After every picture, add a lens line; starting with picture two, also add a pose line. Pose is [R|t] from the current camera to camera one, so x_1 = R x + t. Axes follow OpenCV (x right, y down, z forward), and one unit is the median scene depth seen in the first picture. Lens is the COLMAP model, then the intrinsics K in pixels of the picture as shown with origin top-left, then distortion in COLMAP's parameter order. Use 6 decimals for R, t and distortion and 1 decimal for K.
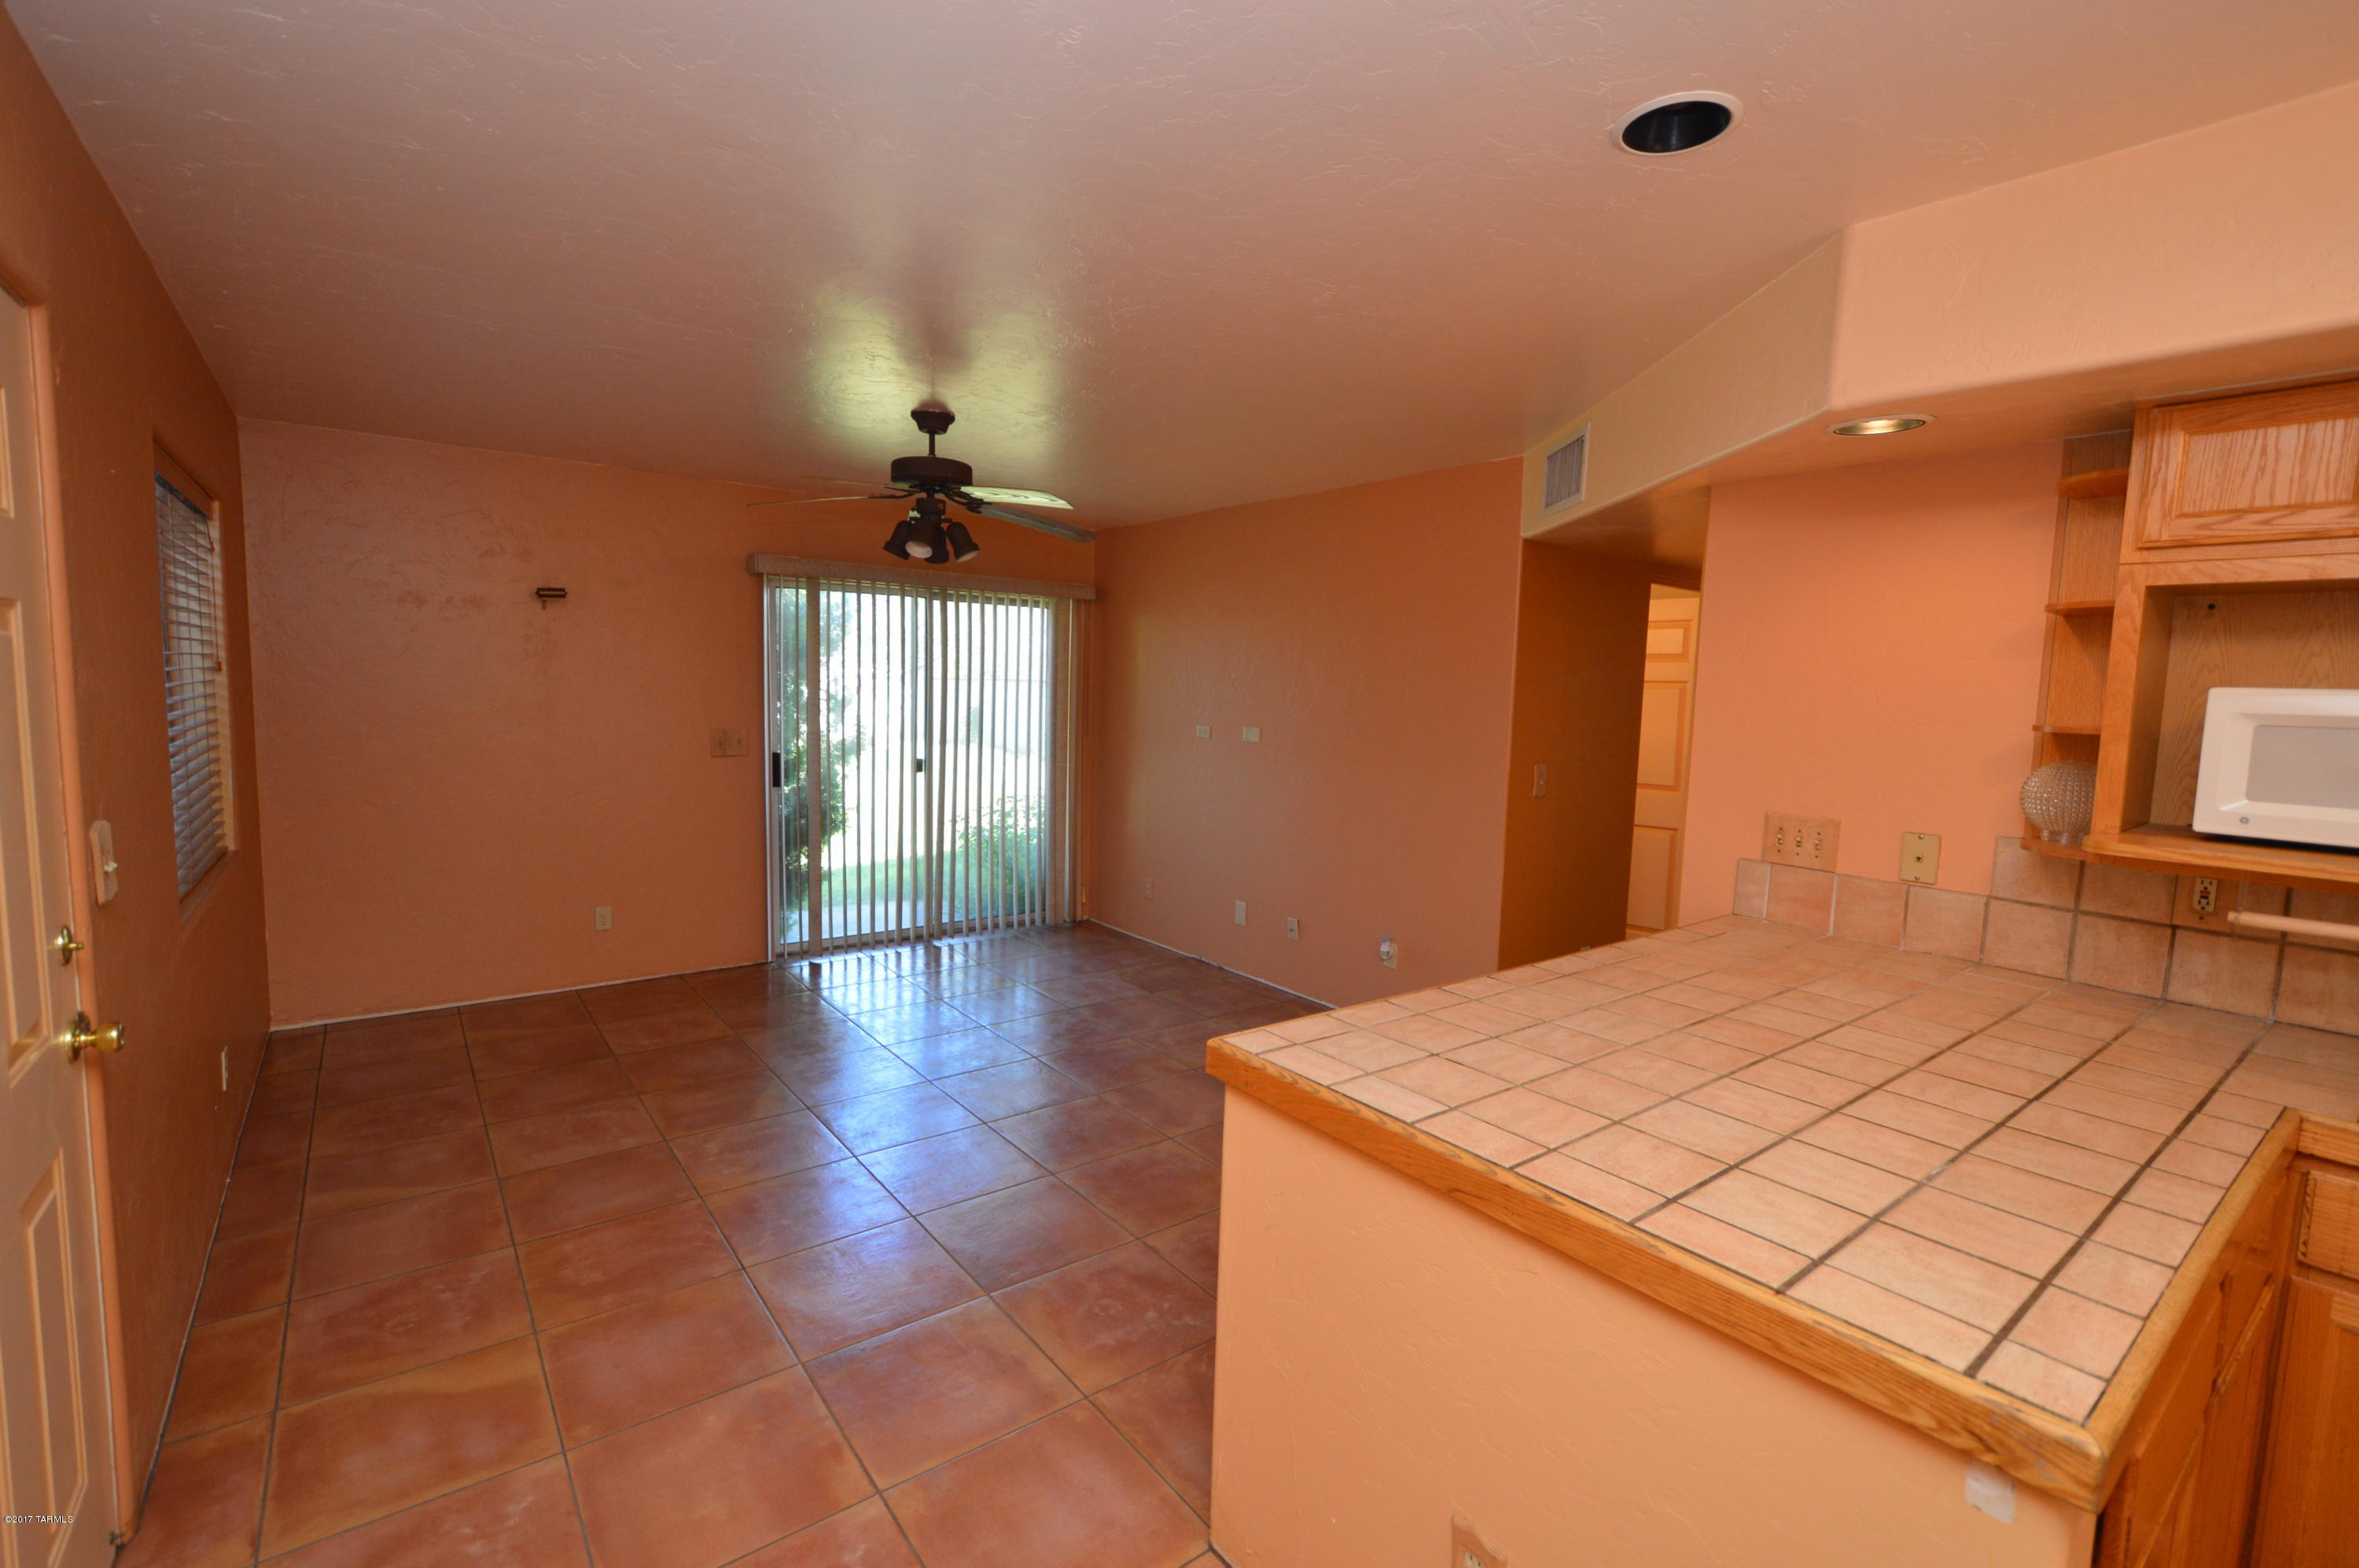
lens RADIAL K [[1005.8, 0, 1191.8], [0, 1005.8, 773.8], [0, 0, 1]] dist [0.011773, -0.001245]
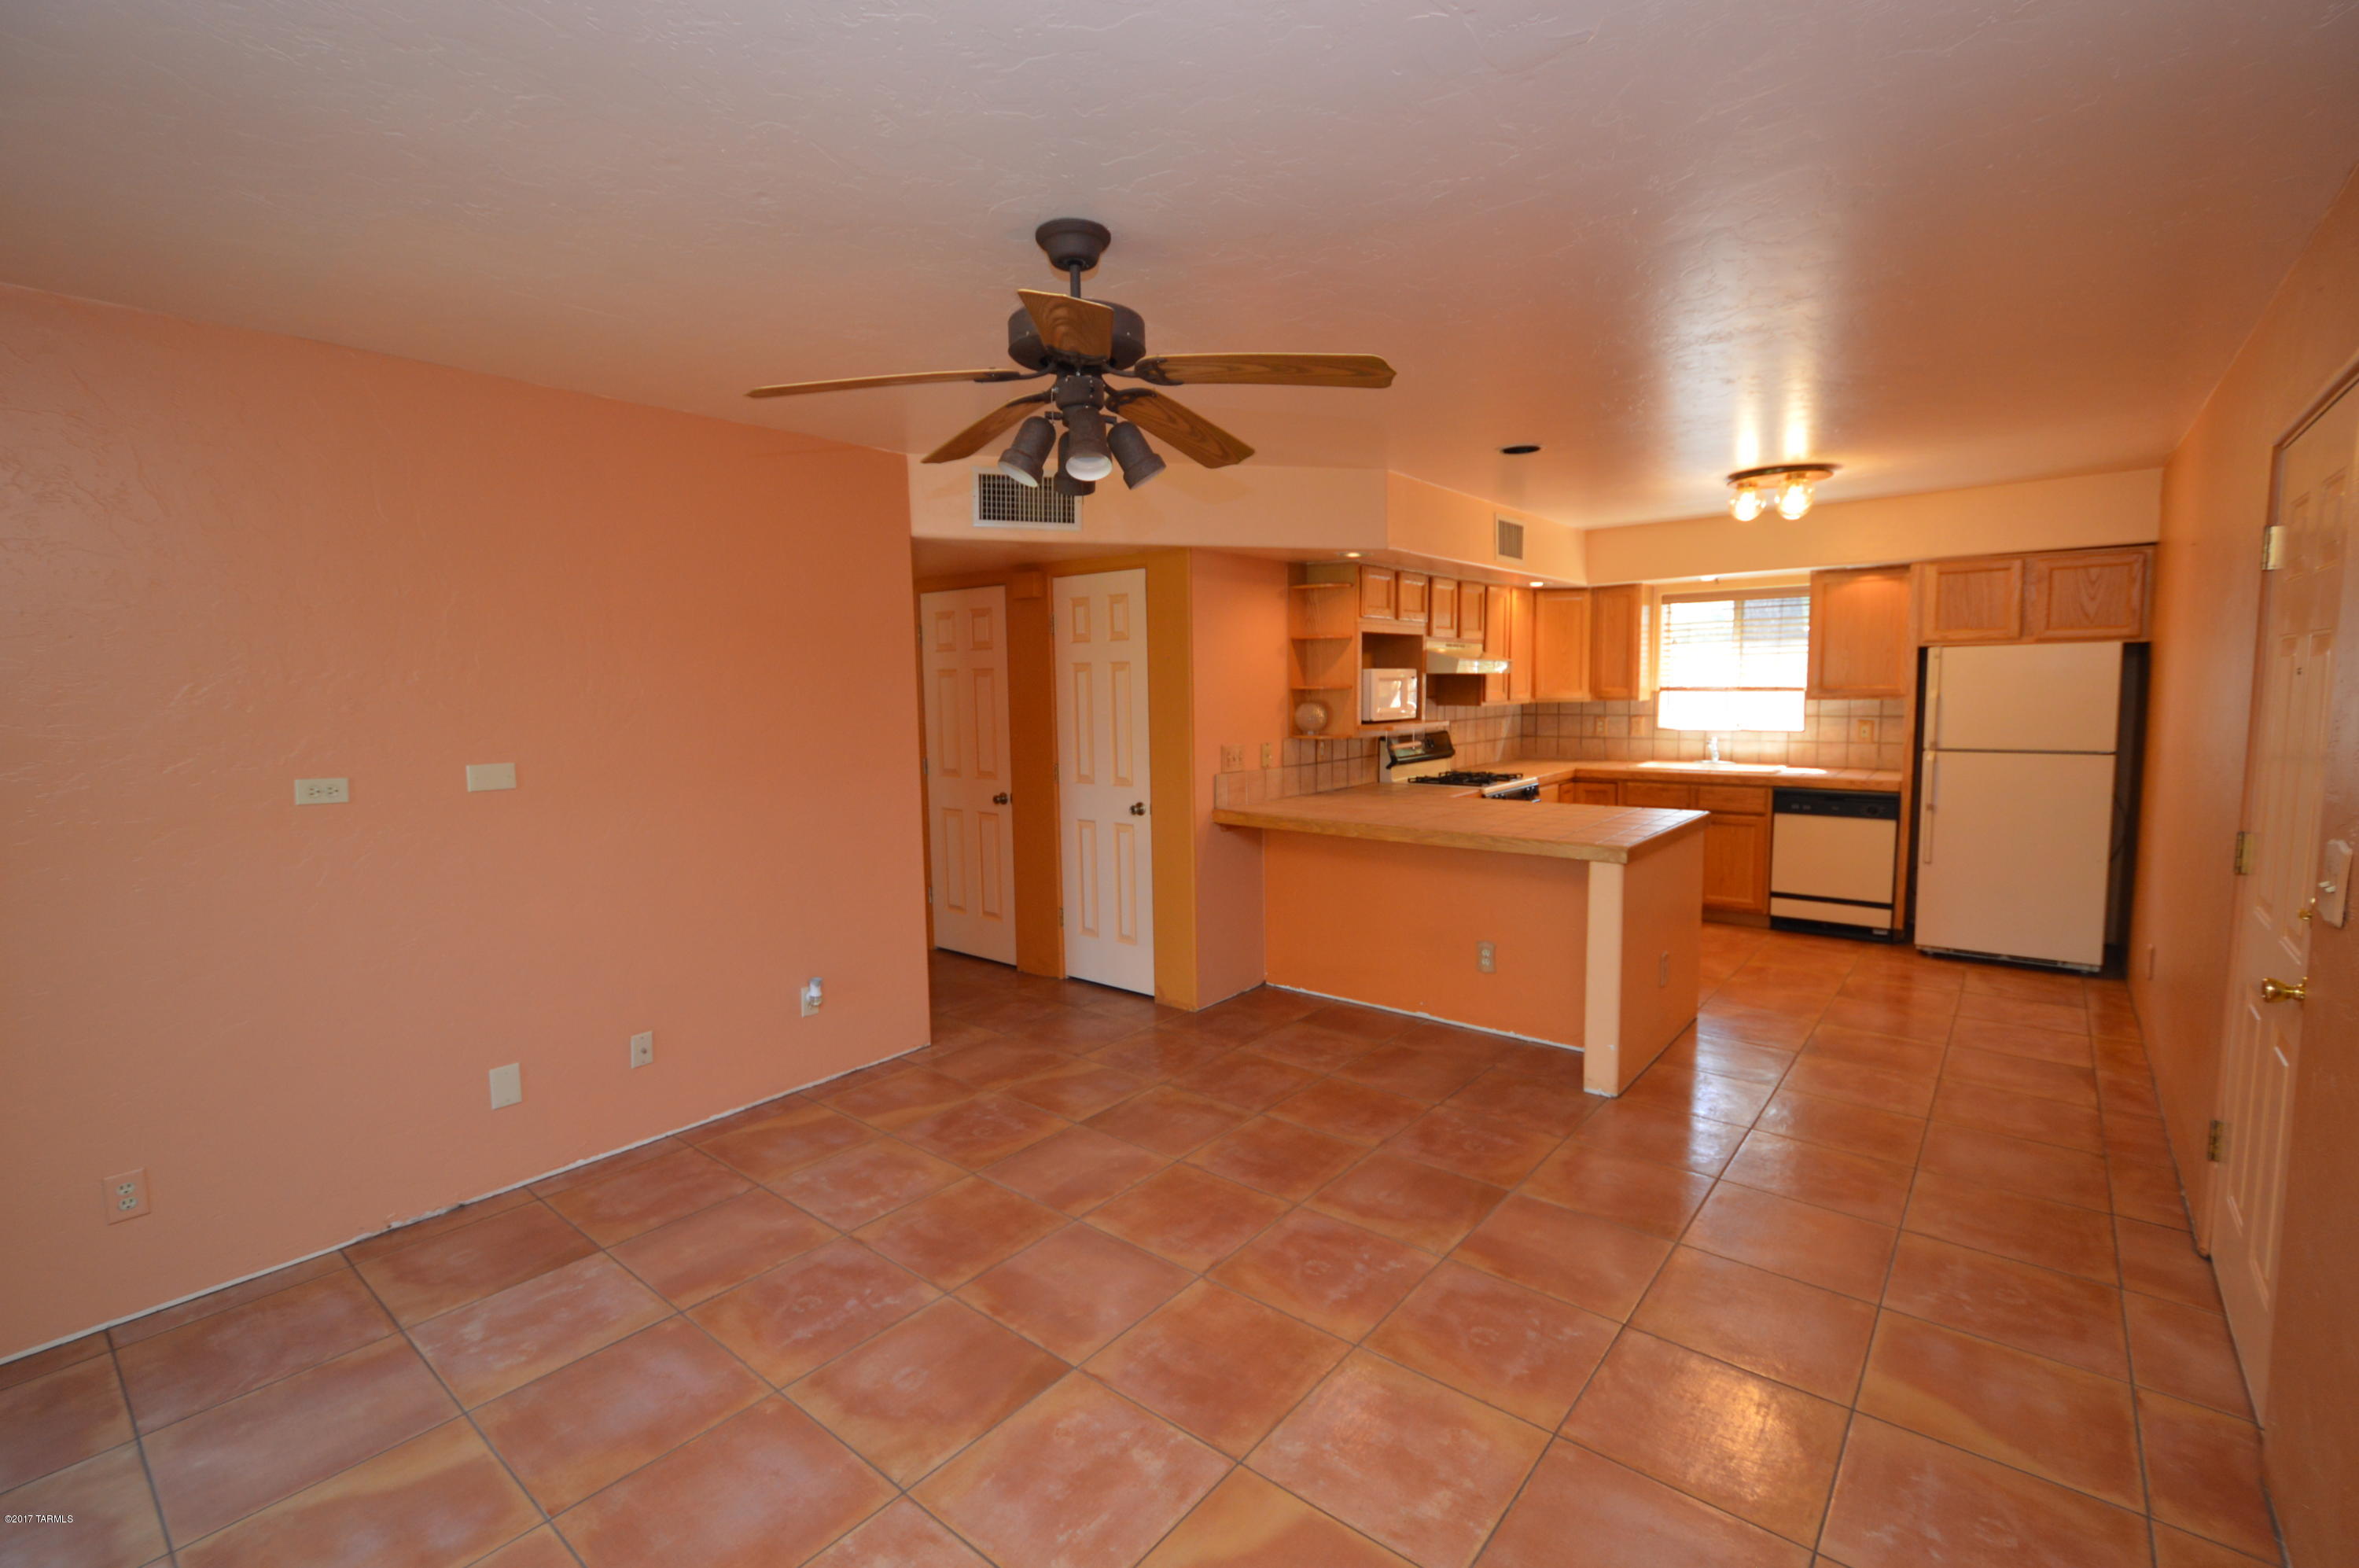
lens RADIAL K [[1005.8, 0, 1167.3], [0, 1005.8, 781.9], [0, 0, 1]] dist [0.011773, -0.001245]
pose [[-0.169622, -0.127152, 0.977272, -1.762597], [0.098789, 0.984453, 0.145233, -0.254232], [-0.980545, 0.121179, -0.154424, 2.166350]]
